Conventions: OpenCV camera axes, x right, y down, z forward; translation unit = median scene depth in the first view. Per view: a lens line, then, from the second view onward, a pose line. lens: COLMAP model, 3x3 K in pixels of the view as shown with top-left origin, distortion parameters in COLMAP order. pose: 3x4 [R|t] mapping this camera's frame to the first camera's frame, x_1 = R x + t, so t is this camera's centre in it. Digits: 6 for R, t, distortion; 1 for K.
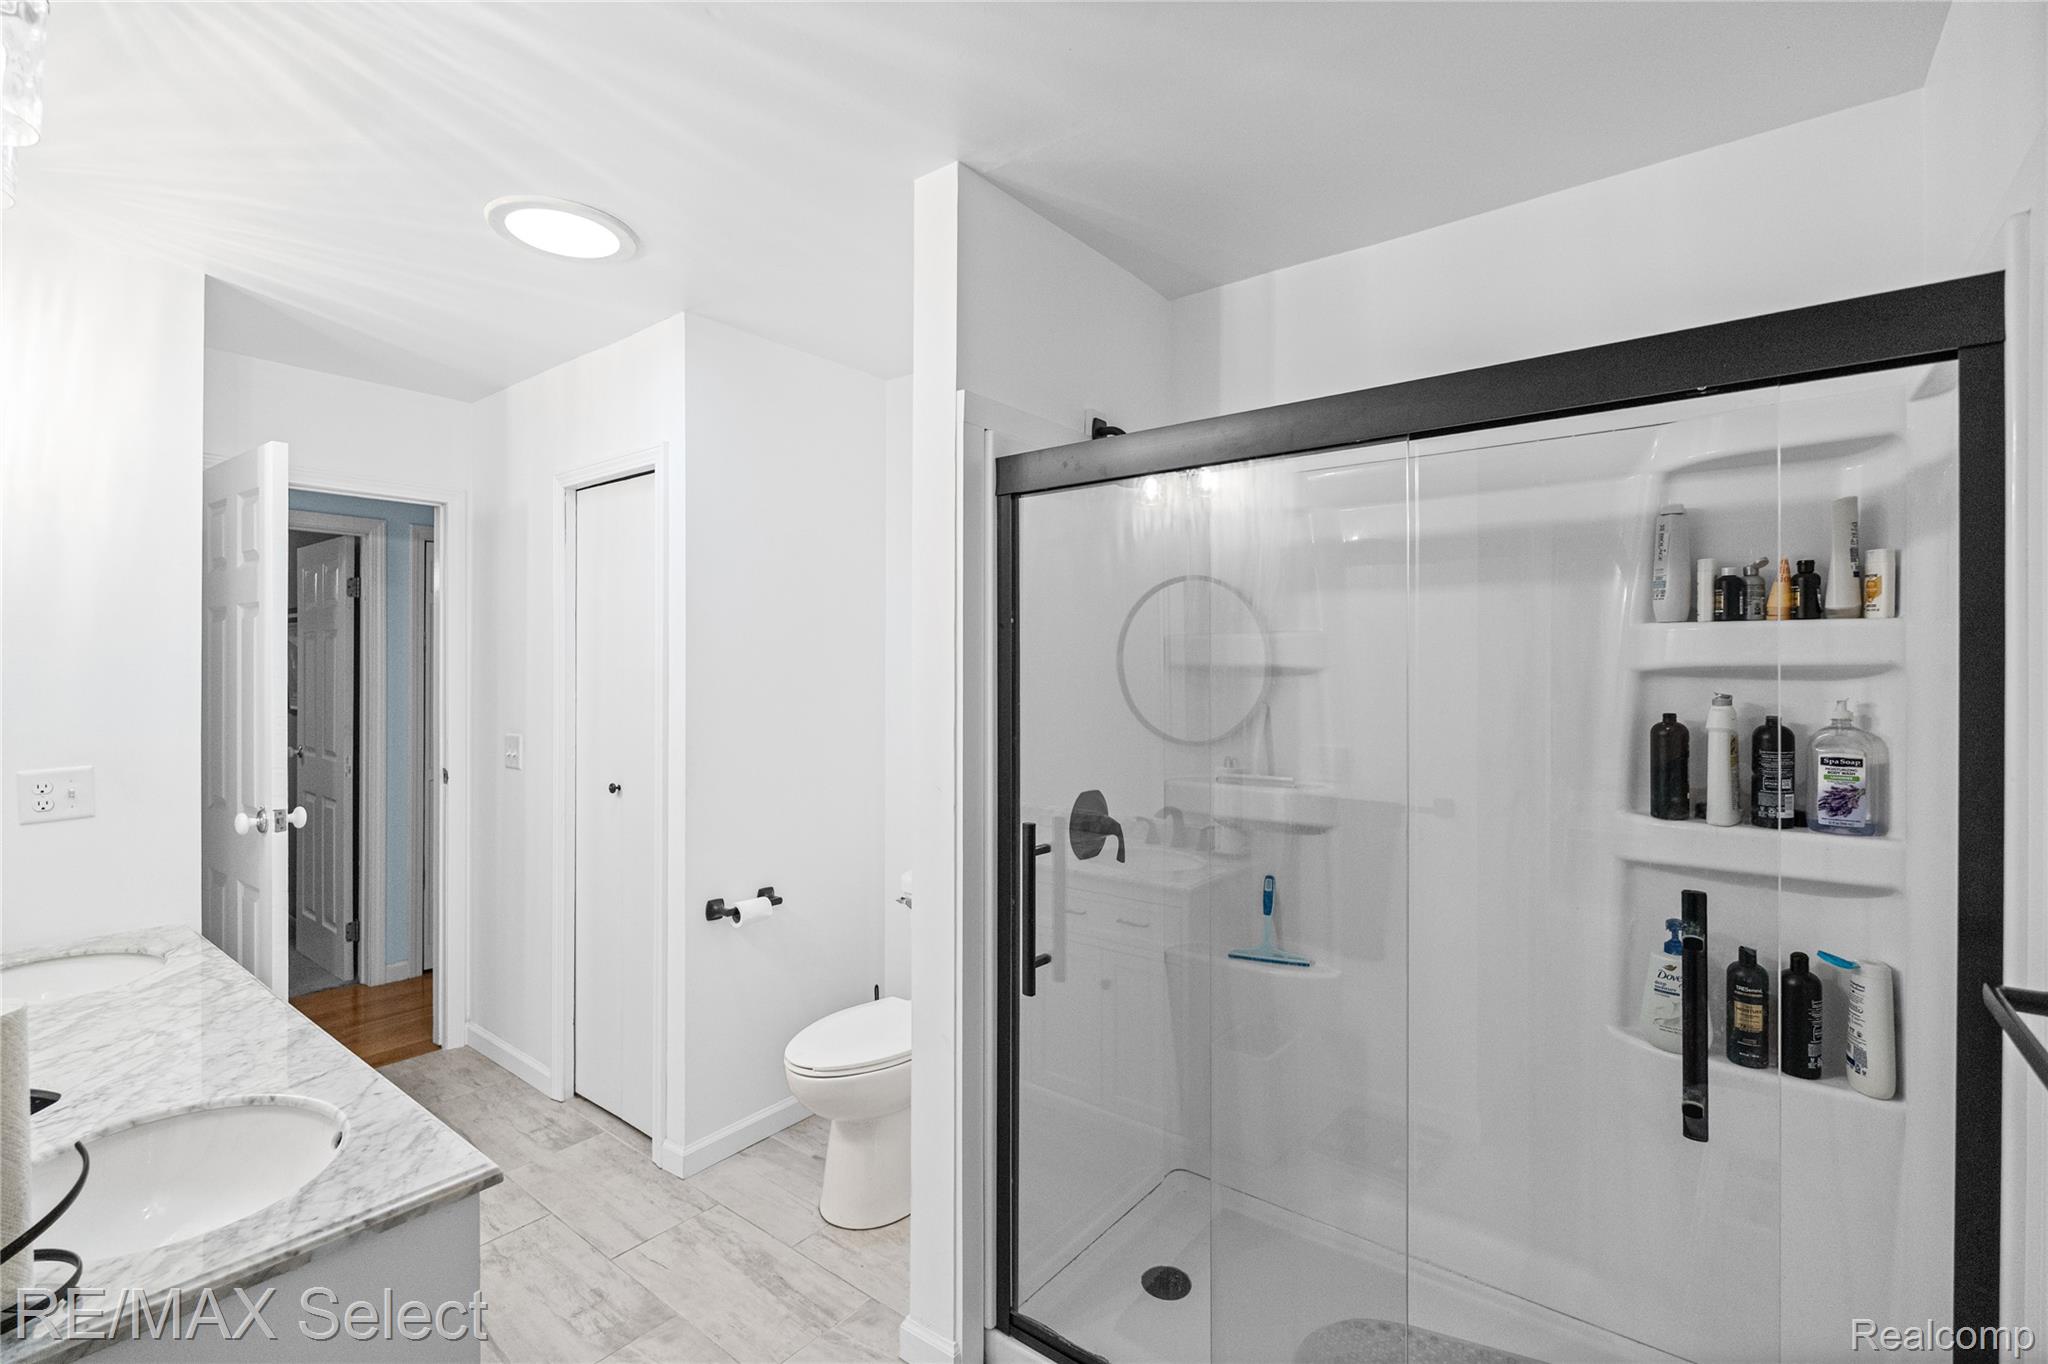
lens RADIAL K [[917.1, 0, 1064.3], [0, 917.1, 655.0], [0, 0, 1]] dist [-0.005372, 0.000281]
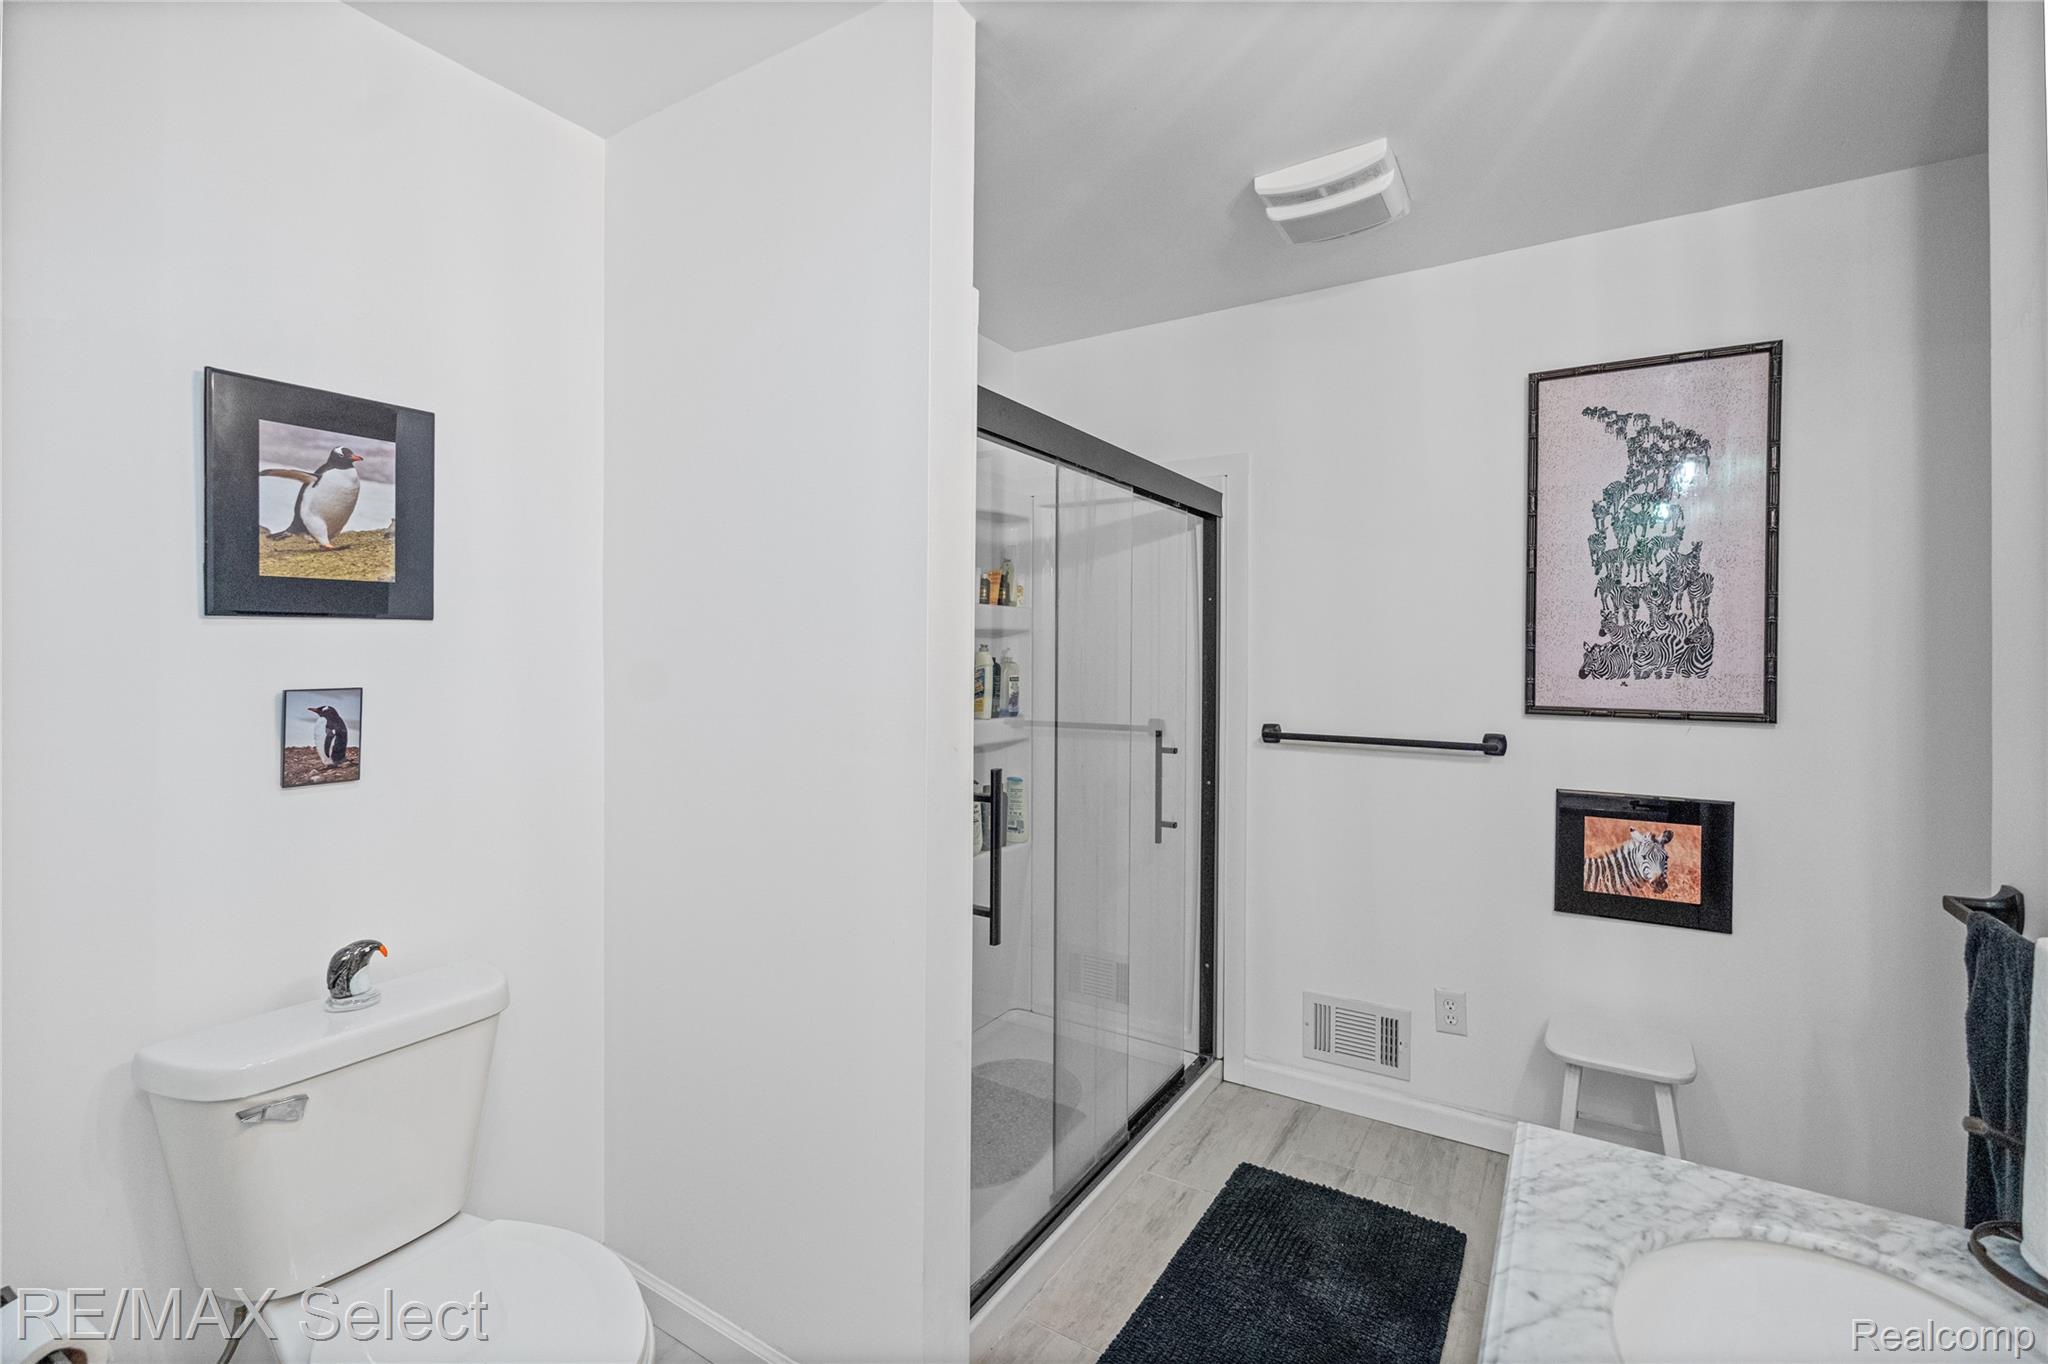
lens RADIAL K [[917.1, 0, 990.8], [0, 917.1, 646.0], [0, 0, 1]] dist [-0.005372, 0.000281]
pose [[-0.072519, 0.011773, 0.997298, -1.399217], [-0.012554, 0.999840, -0.012715, 0.089404], [-0.997288, -0.013442, -0.072360, 1.489162]]
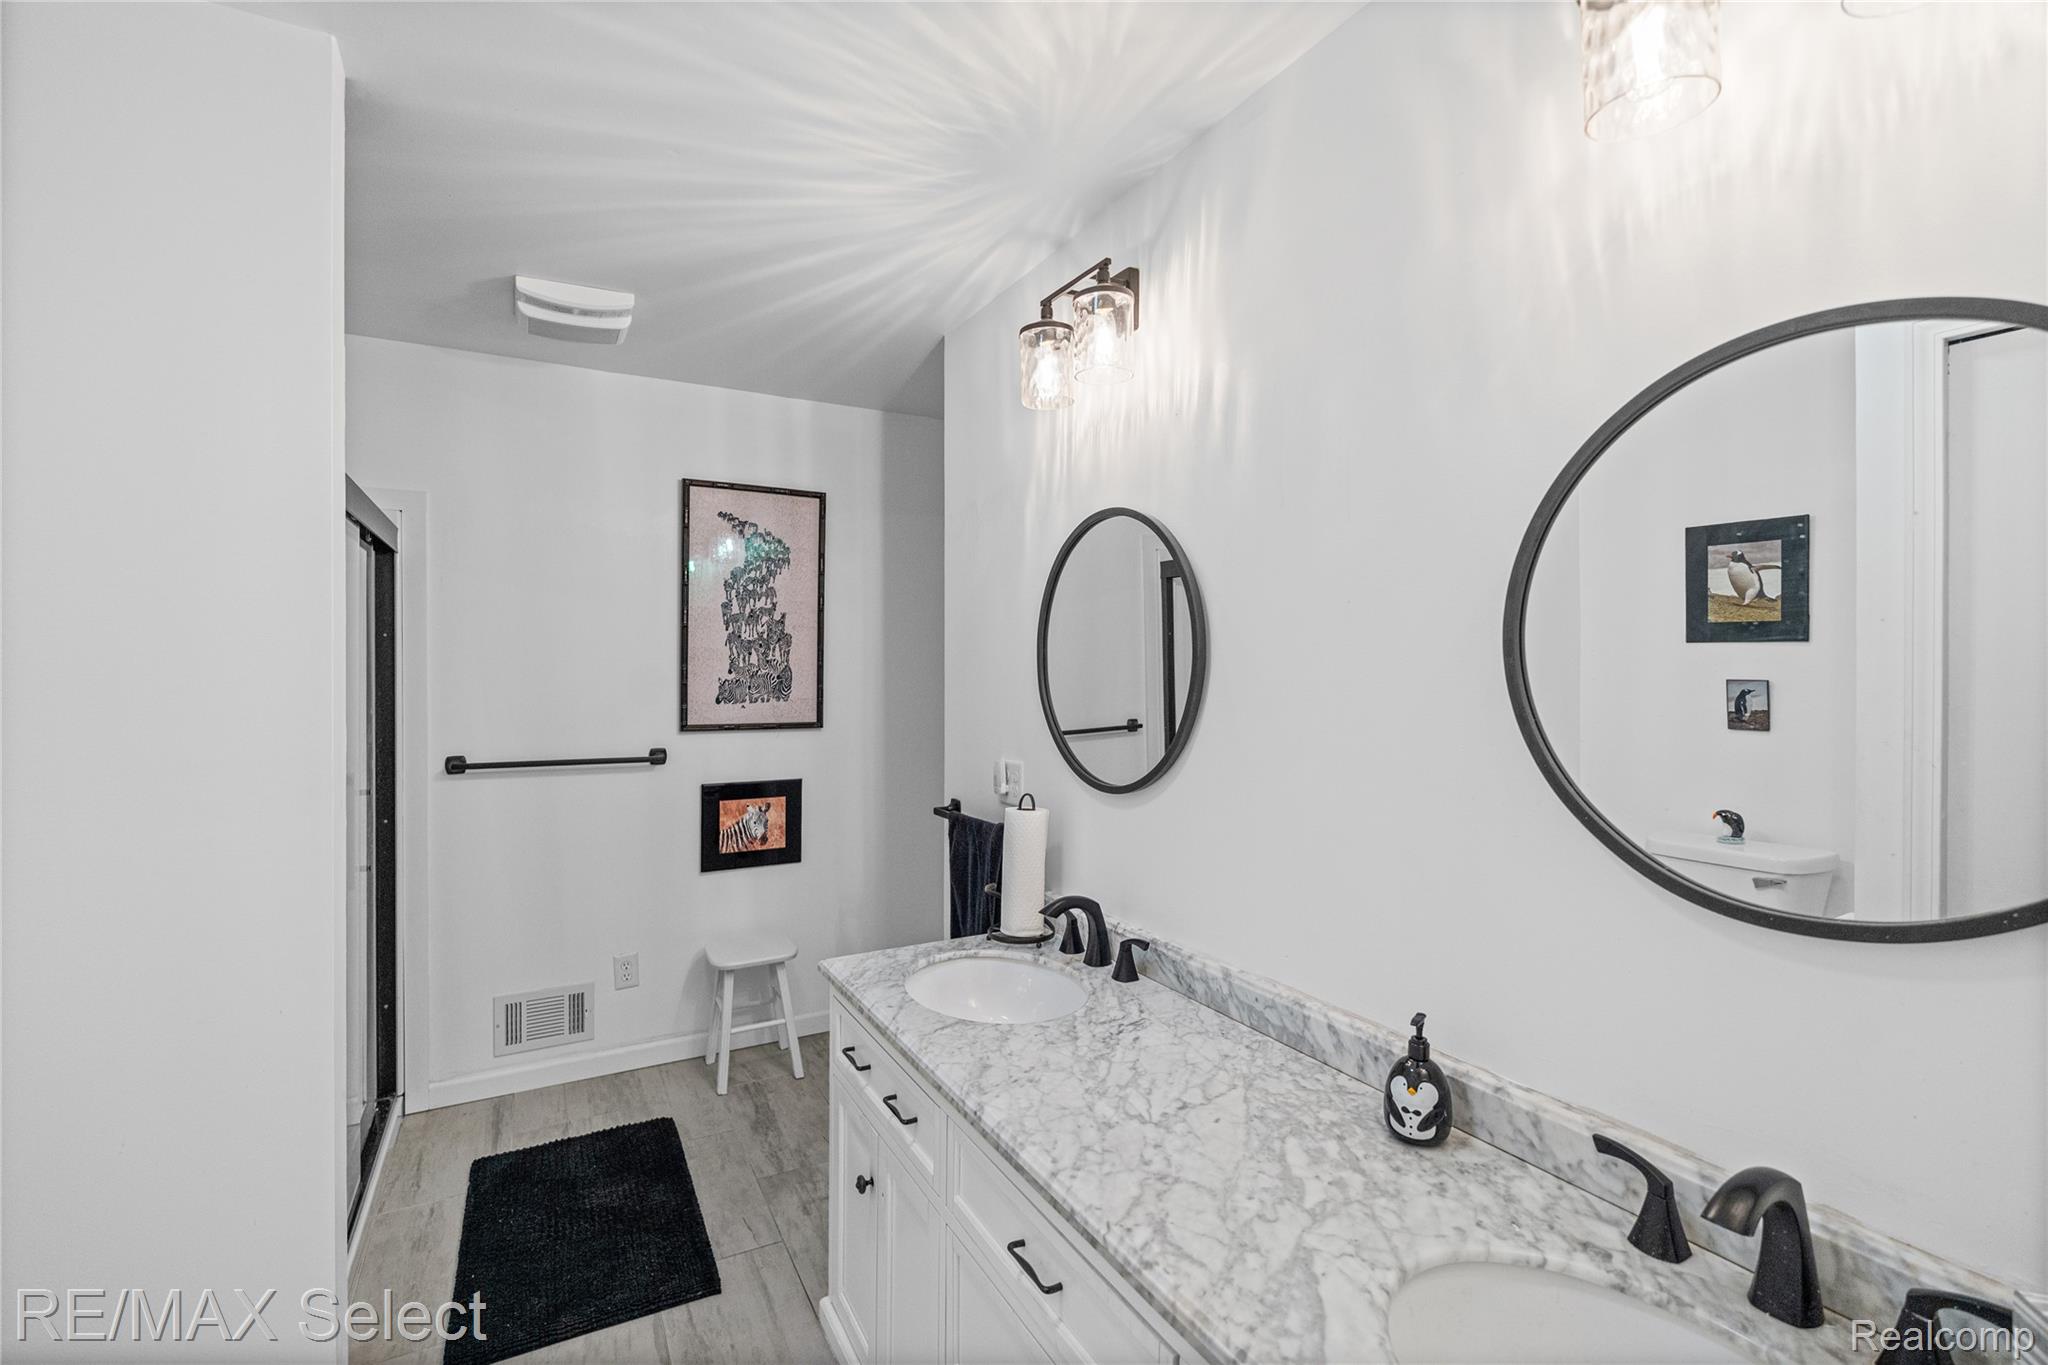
lens RADIAL K [[917.1, 0, 1037.6], [0, 917.1, 676.3], [0, 0, 1]] dist [-0.005372, 0.000281]
pose [[-0.914818, 0.003154, 0.403855, -1.528655], [0.002175, 0.999993, -0.002885, 0.047540], [-0.403861, -0.001761, -0.914819, 2.184627]]
